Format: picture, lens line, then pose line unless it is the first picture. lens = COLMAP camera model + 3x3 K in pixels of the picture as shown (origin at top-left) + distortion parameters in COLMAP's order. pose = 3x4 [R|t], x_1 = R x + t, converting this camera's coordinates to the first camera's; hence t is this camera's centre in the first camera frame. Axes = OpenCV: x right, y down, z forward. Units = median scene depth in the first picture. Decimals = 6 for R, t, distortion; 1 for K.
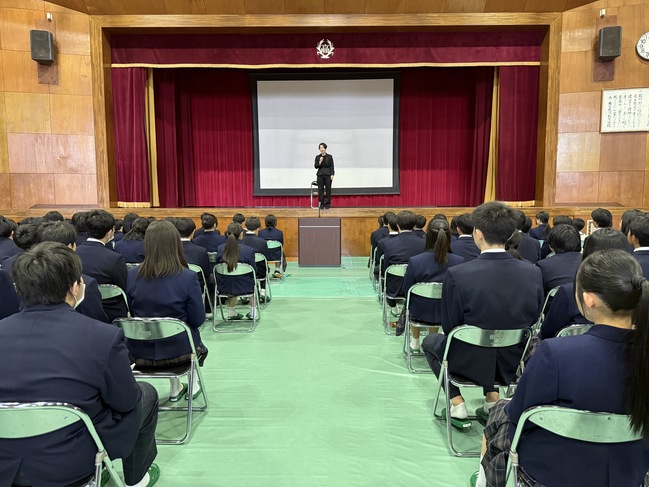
lens RADIAL K [[459.3, 0, 325.4], [0, 459.3, 252.1], [0, 0, 1]] dist [0.033517, -0.044631]
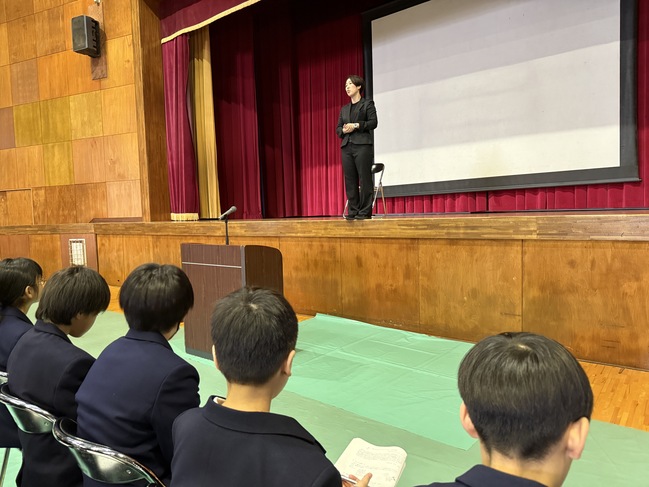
lens RADIAL K [[459.3, 0, 318.1], [0, 459.3, 245.9], [0, 0, 1]] dist [0.033517, -0.044631]
pose [[0.778058, 0.024730, -0.627706, 0.254764], [-0.040061, 0.999144, -0.010292, -0.056798], [0.626914, 0.033154, 0.778383, 0.566970]]
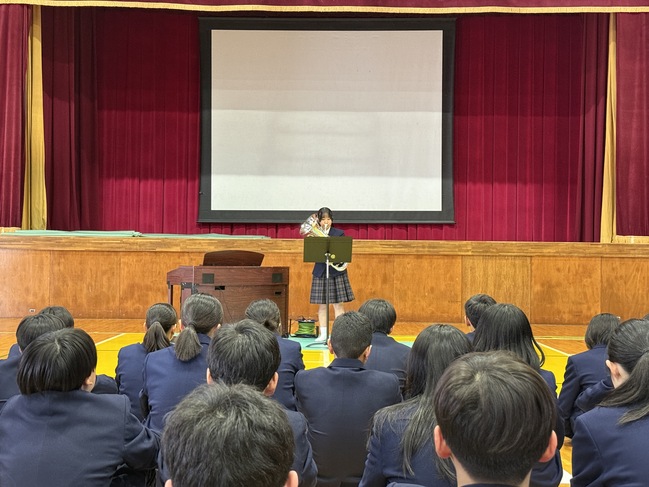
lens RADIAL K [[907.2, 0, 319.4], [0, 907.2, 244.7], [0, 0, 1]] dist [0.031661, 0.000000]
pose [[0.999880, 0.015279, 0.002540, -0.010743], [-0.014863, 0.992635, -0.120224, 0.048723], [-0.004359, 0.120172, 0.992743, -0.151145]]
